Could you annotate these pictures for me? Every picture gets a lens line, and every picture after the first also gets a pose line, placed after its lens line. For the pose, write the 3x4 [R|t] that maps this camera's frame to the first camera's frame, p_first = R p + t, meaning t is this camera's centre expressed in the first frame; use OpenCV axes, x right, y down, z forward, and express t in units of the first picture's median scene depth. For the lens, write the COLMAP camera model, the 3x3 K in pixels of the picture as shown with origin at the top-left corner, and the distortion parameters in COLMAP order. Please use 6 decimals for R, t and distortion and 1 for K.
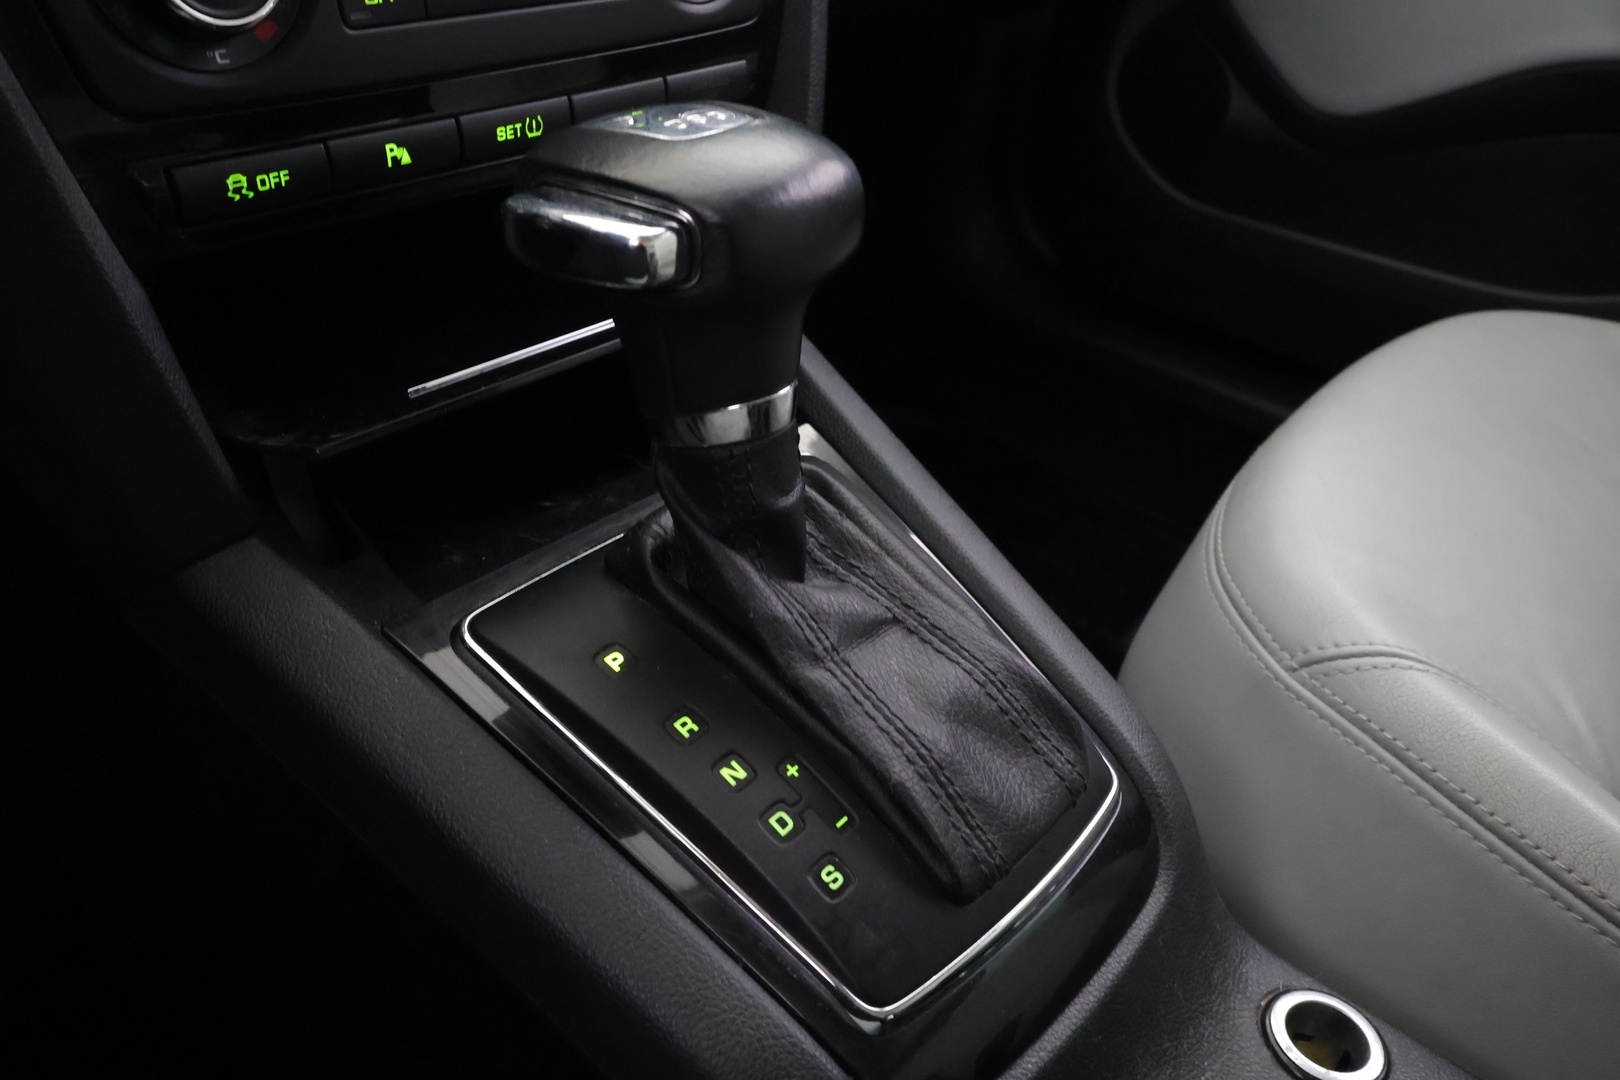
lens RADIAL K [[1287.9, 0, 811.0], [0, 1287.9, 540.3], [0, 0, 1]] dist [-0.002705, -0.001023]
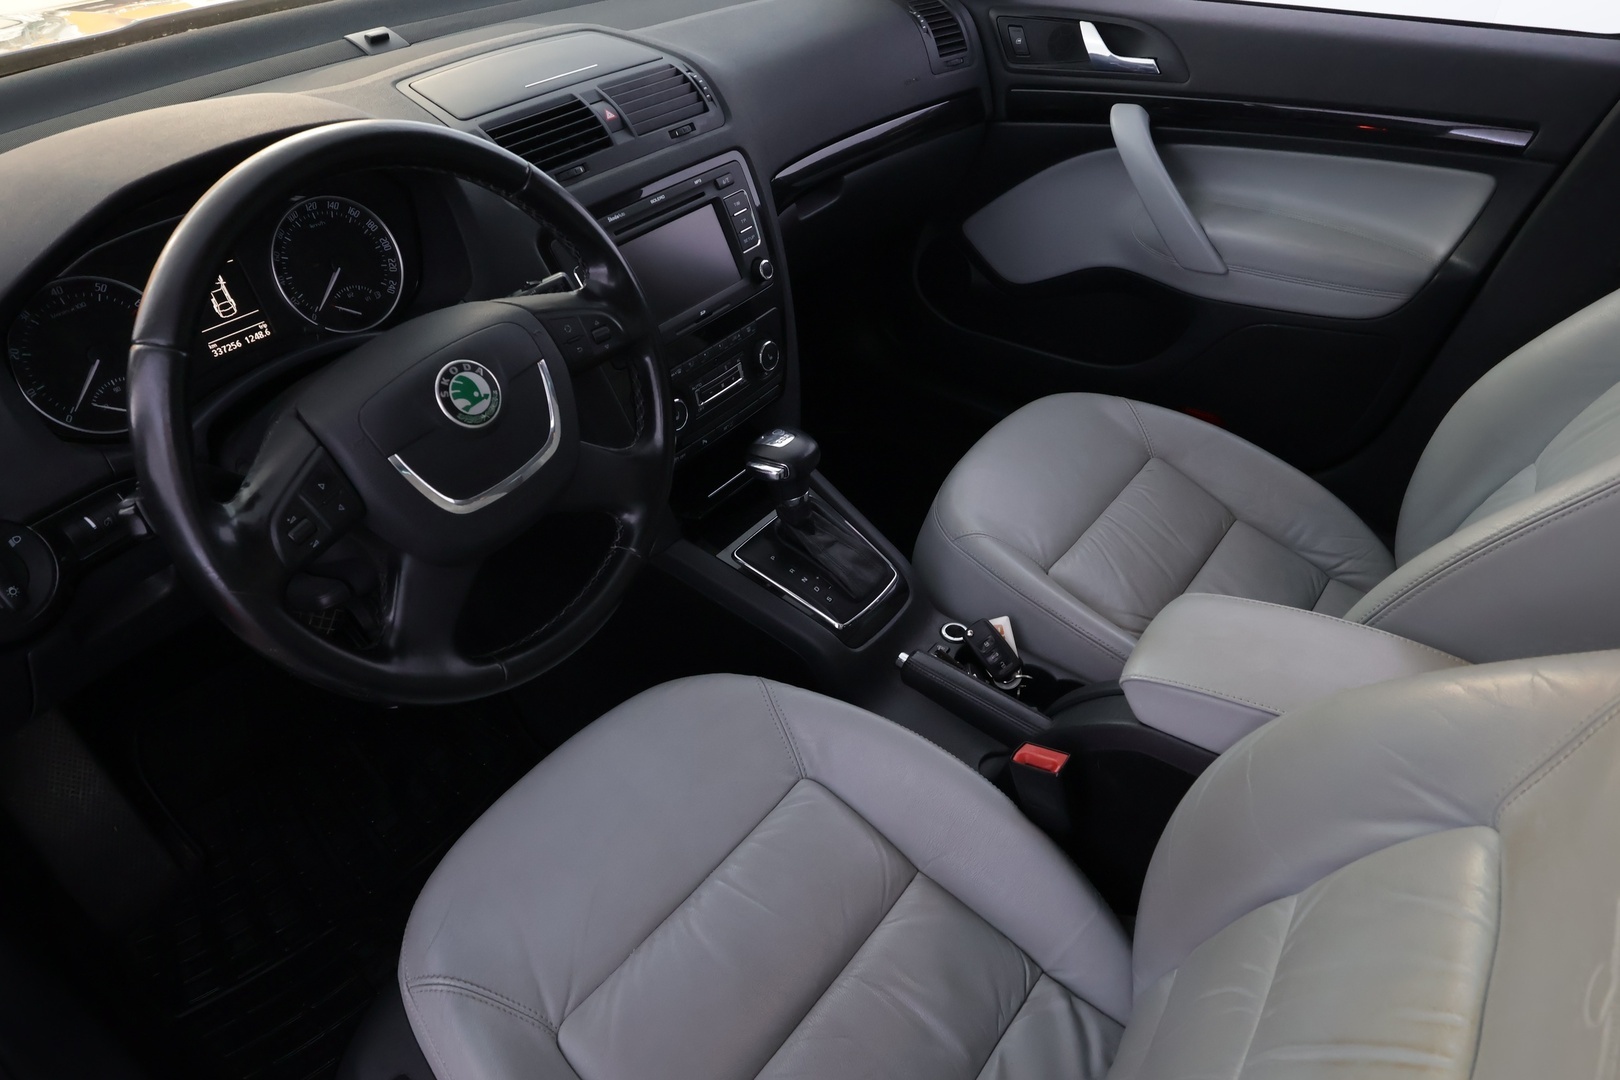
lens RADIAL K [[1140.5, 0, 808.5], [0, 1140.5, 541.9], [0, 0, 1]] dist [-0.019256, -0.000102]
pose [[0.993454, -0.109510, 0.032495, -0.146749], [0.106644, 0.991100, 0.079672, -0.238127], [-0.040931, -0.075685, 0.996291, -2.659955]]
